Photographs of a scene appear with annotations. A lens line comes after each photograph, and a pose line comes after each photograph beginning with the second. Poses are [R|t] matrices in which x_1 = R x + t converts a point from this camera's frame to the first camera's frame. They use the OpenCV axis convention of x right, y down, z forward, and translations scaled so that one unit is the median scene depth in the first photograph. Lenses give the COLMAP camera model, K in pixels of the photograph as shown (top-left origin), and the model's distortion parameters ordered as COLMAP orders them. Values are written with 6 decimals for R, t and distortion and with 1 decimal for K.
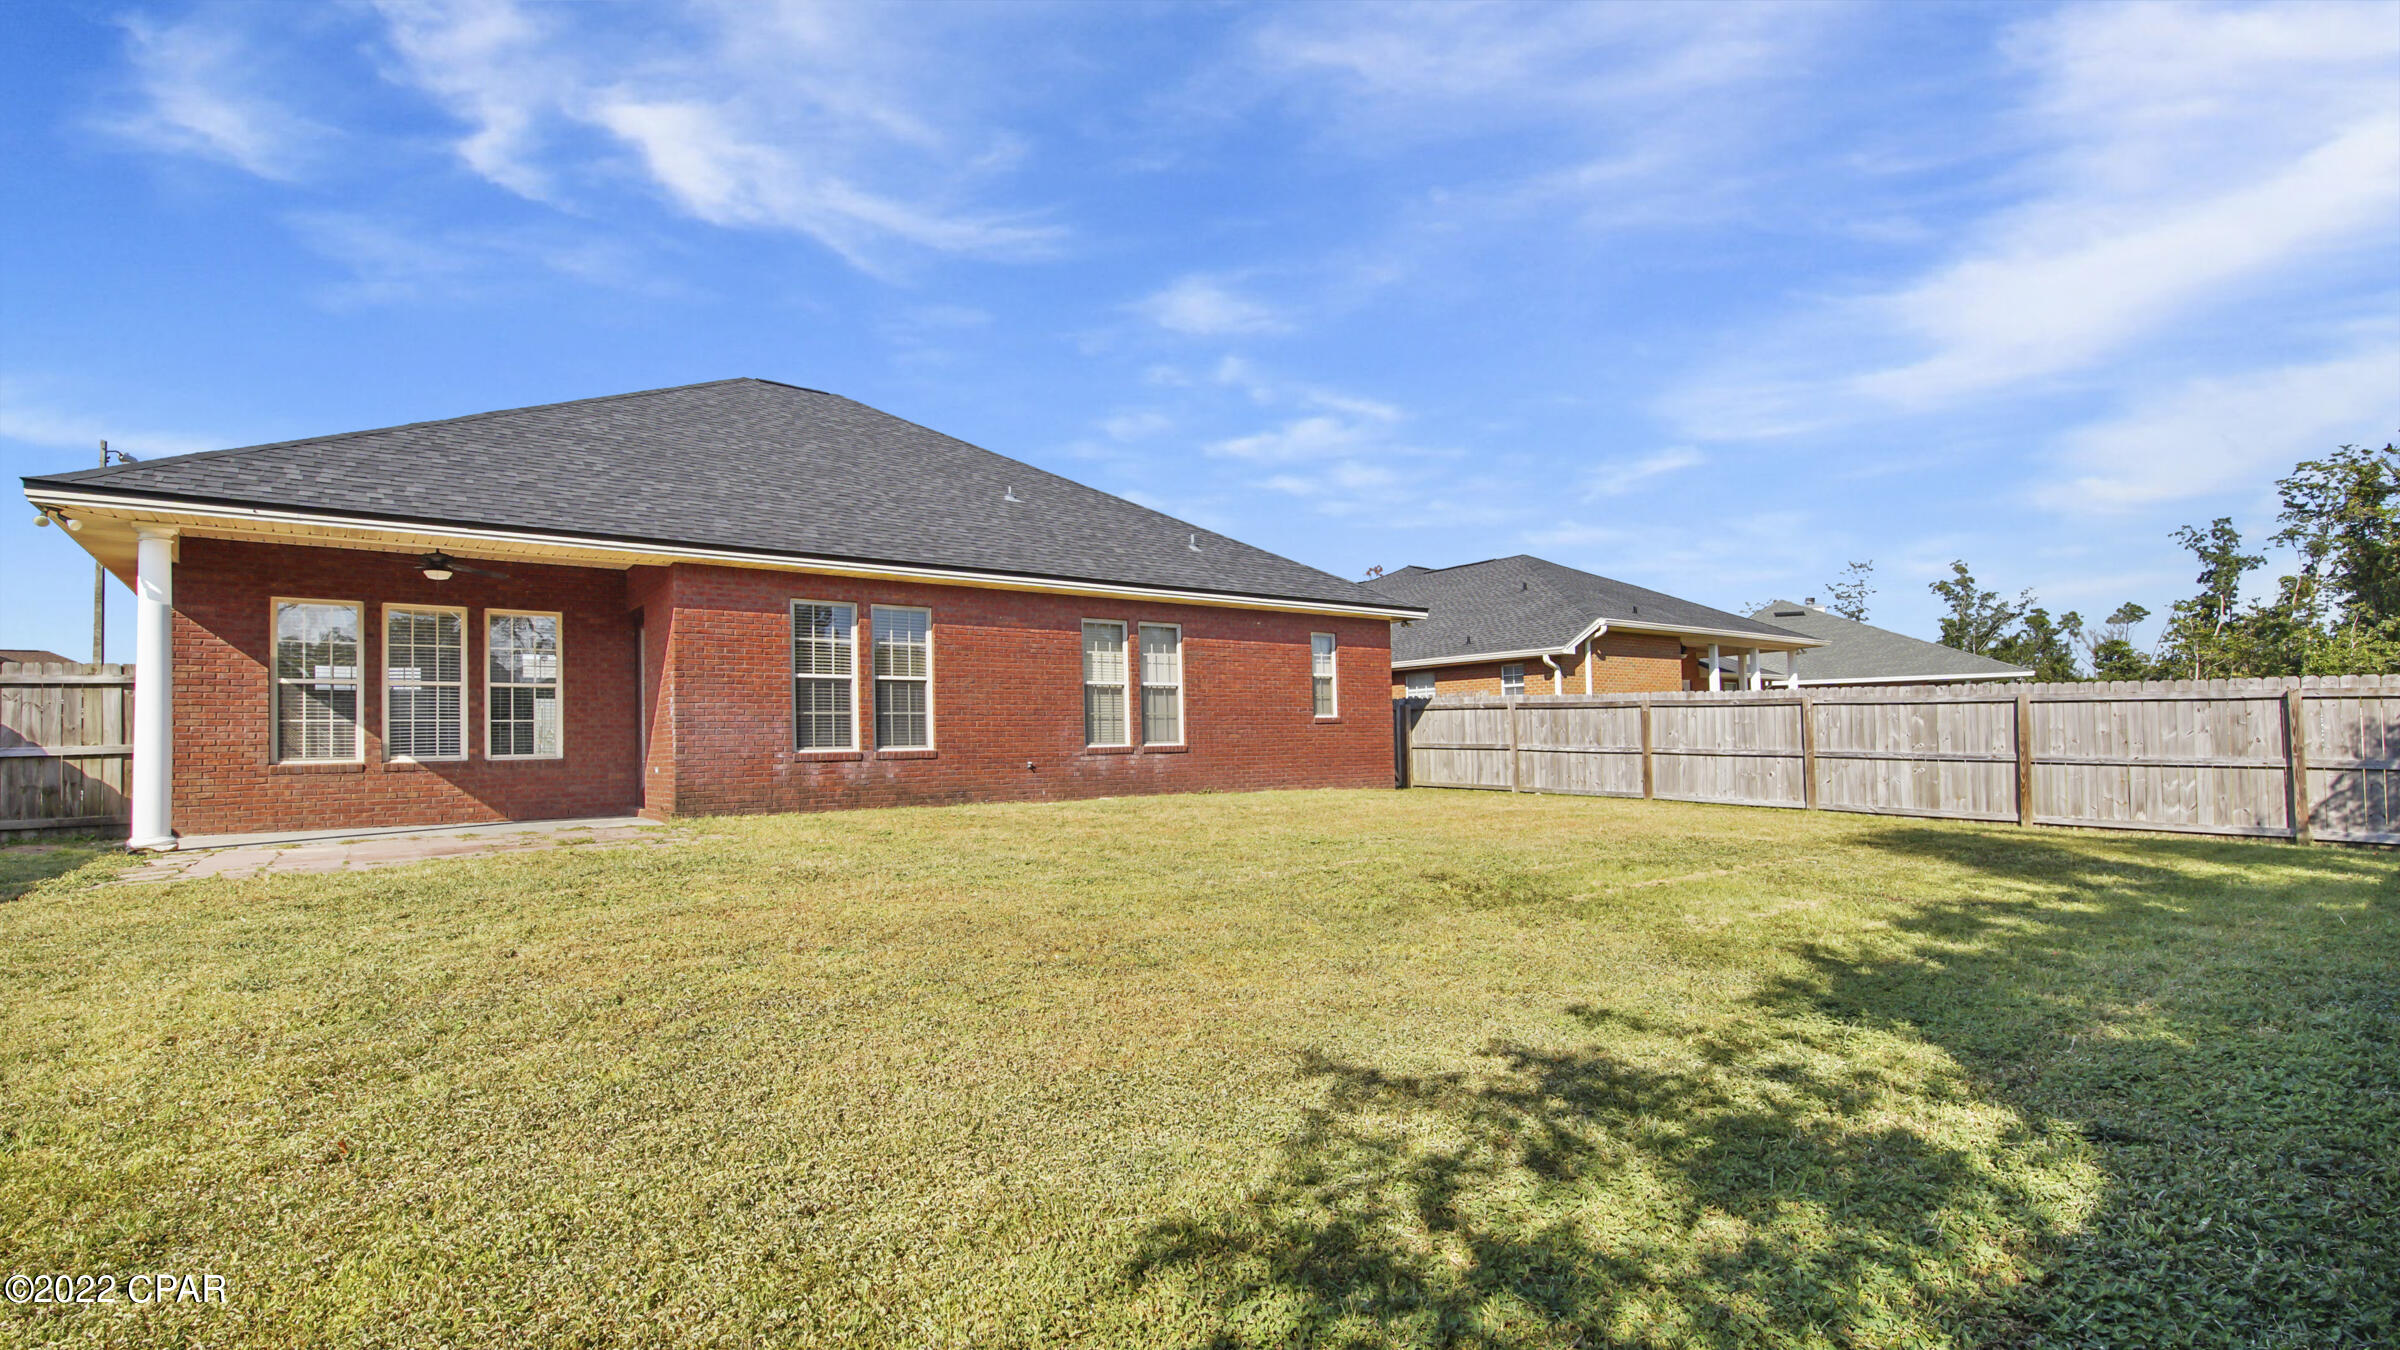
lens RADIAL K [[1046.8, 0, 1197.0], [0, 1046.8, 681.8], [0, 0, 1]] dist [0.026865, -0.016055]
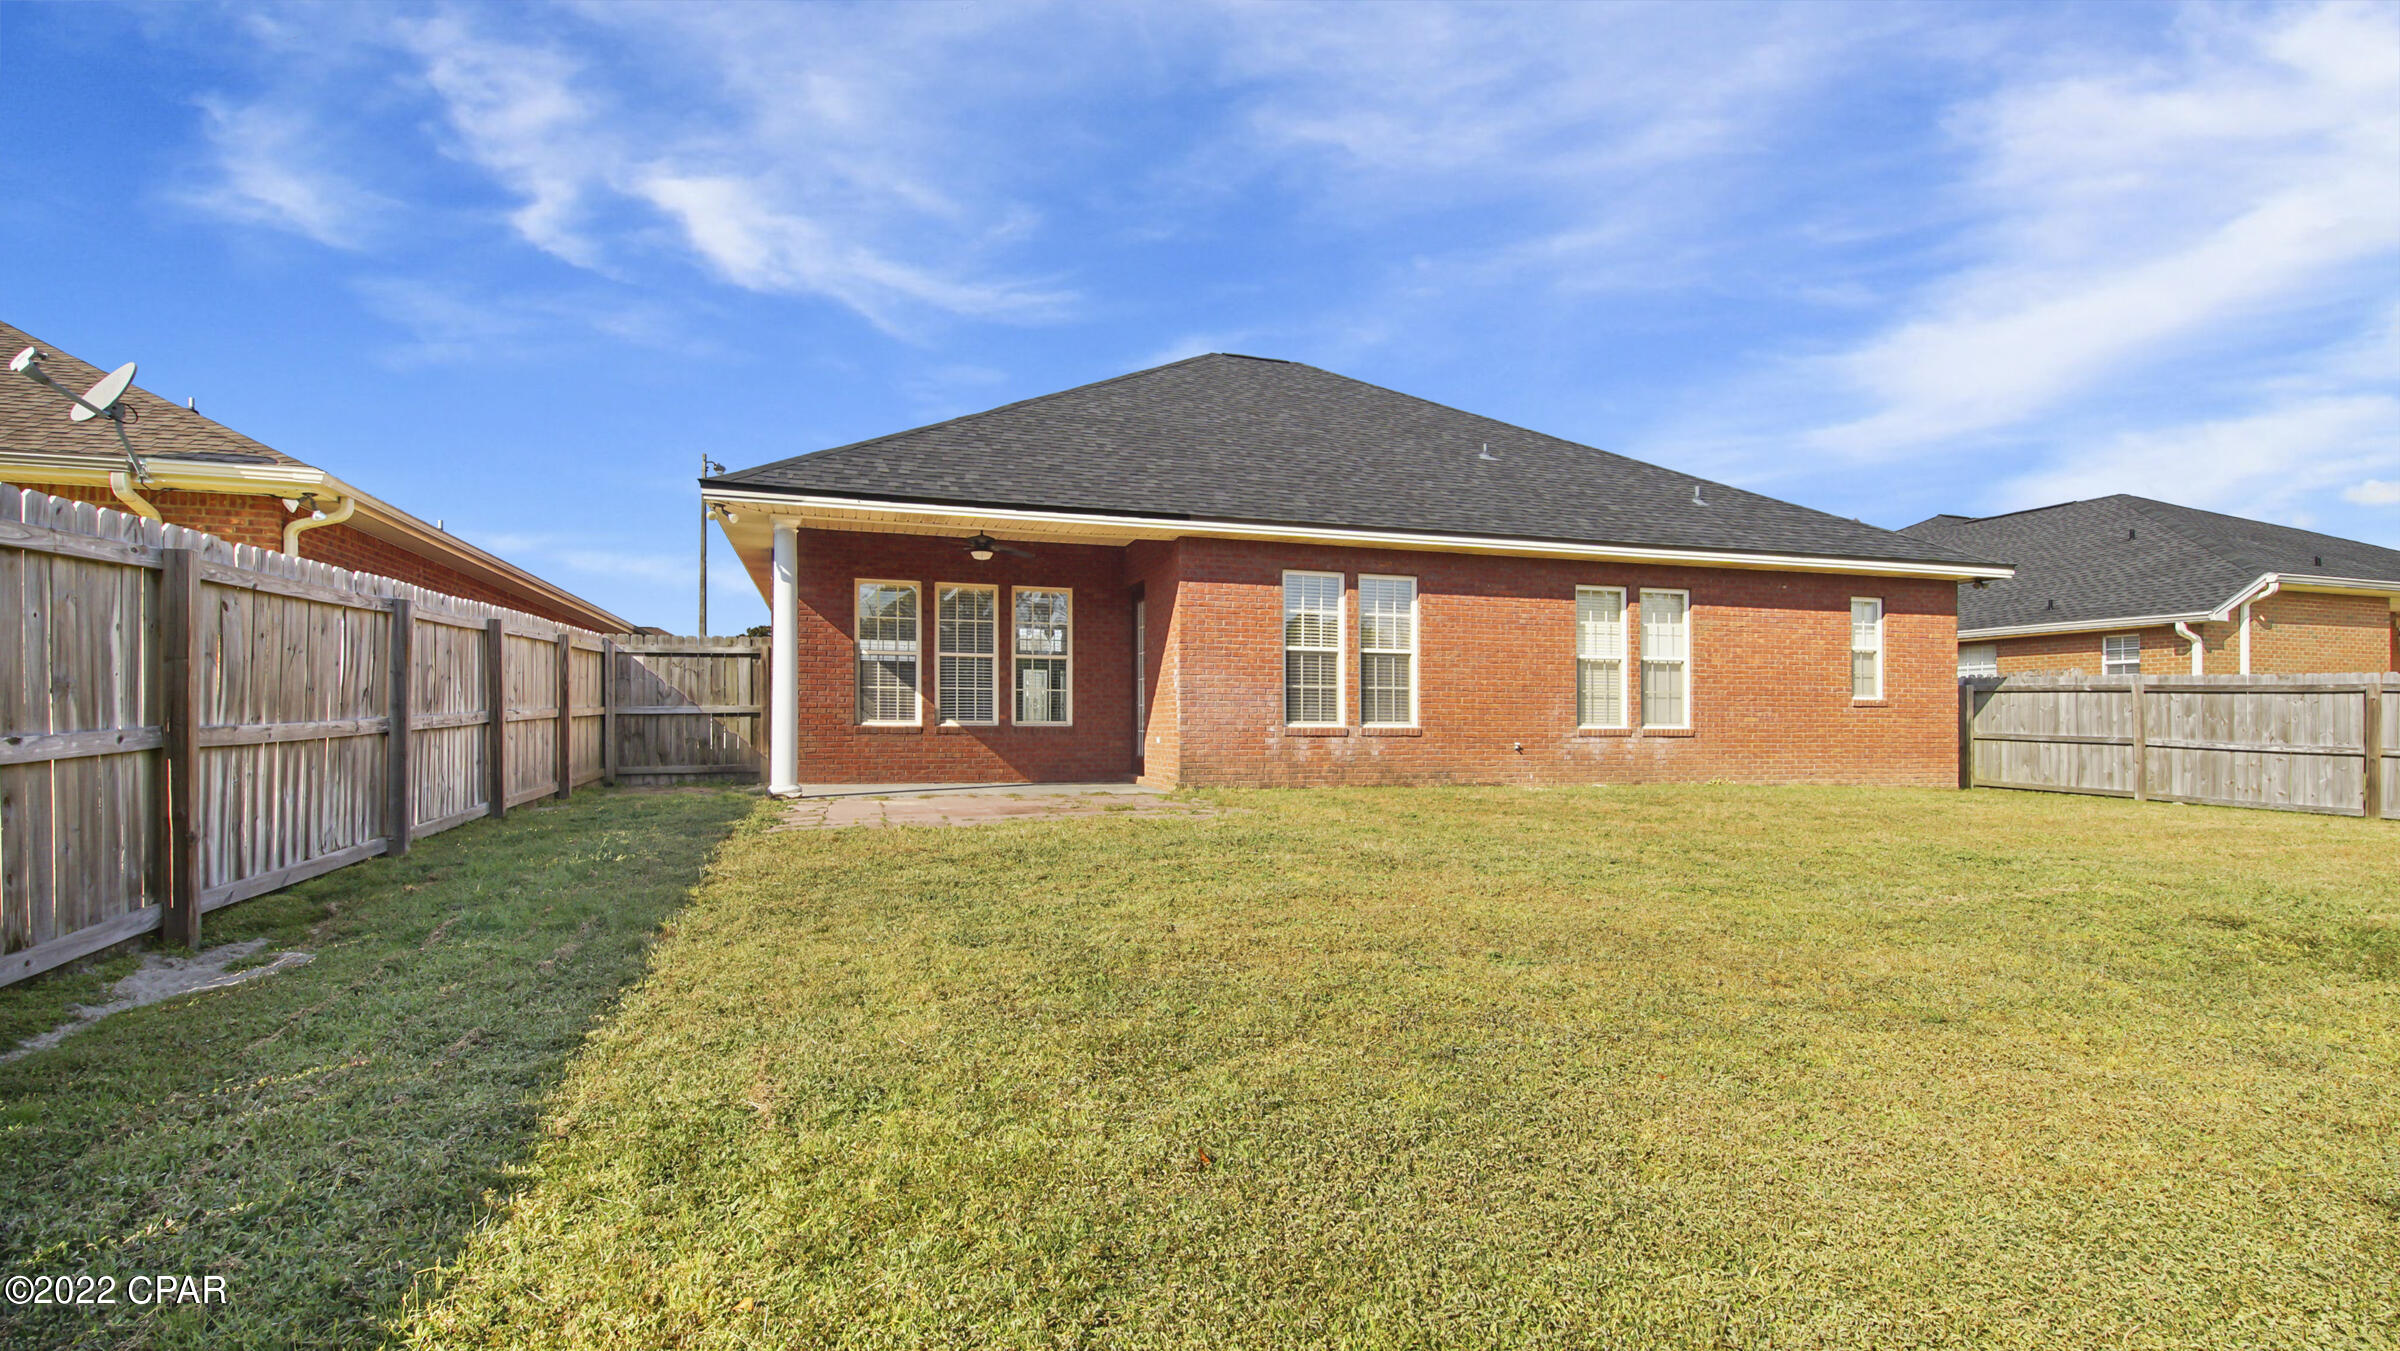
lens RADIAL K [[1066.7, 0, 1200.0], [0, 1066.7, 675.5], [0, 0, 1]] dist [0.018238, -0.000245]
pose [[0.943718, 0.010068, -0.330598, -0.118486], [-0.003757, 0.999798, 0.019723, 0.000267], [0.330730, -0.017371, 0.943566, 0.027817]]
